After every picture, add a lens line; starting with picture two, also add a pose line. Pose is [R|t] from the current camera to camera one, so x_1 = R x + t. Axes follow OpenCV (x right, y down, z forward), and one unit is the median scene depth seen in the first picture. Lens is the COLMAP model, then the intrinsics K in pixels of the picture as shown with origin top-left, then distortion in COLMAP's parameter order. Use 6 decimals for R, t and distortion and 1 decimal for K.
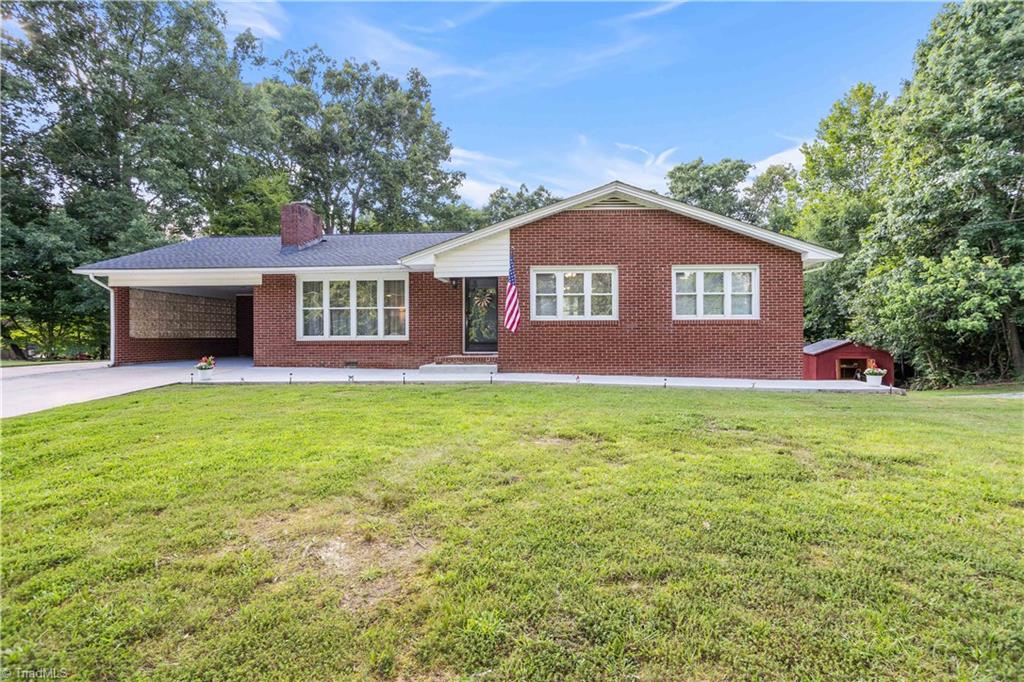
lens RADIAL K [[498.9, 0, 514.6], [0, 498.9, 336.2], [0, 0, 1]] dist [-0.038715, 0.032874]
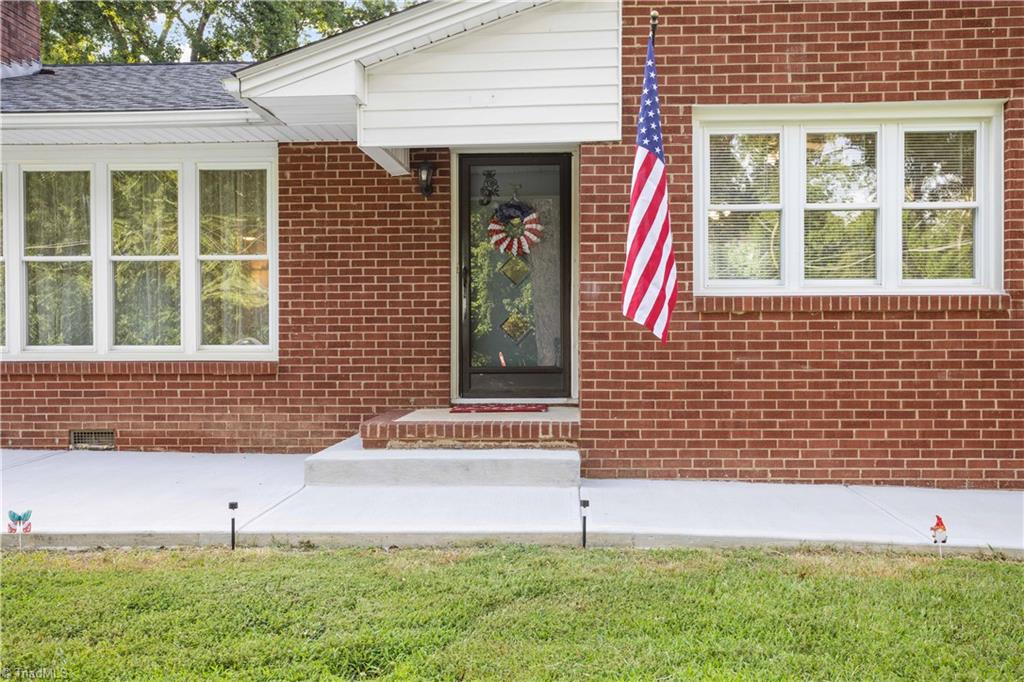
lens RADIAL K [[955.0, 0, 512.0], [0, 955.0, 341.0], [0, 0, 1]] dist [0.003723, 0.003264]
pose [[0.999976, -0.000397, -0.006925, -0.063736], [0.000464, 0.999952, 0.009786, -0.010092], [0.006920, -0.009789, 0.999928, 0.416673]]
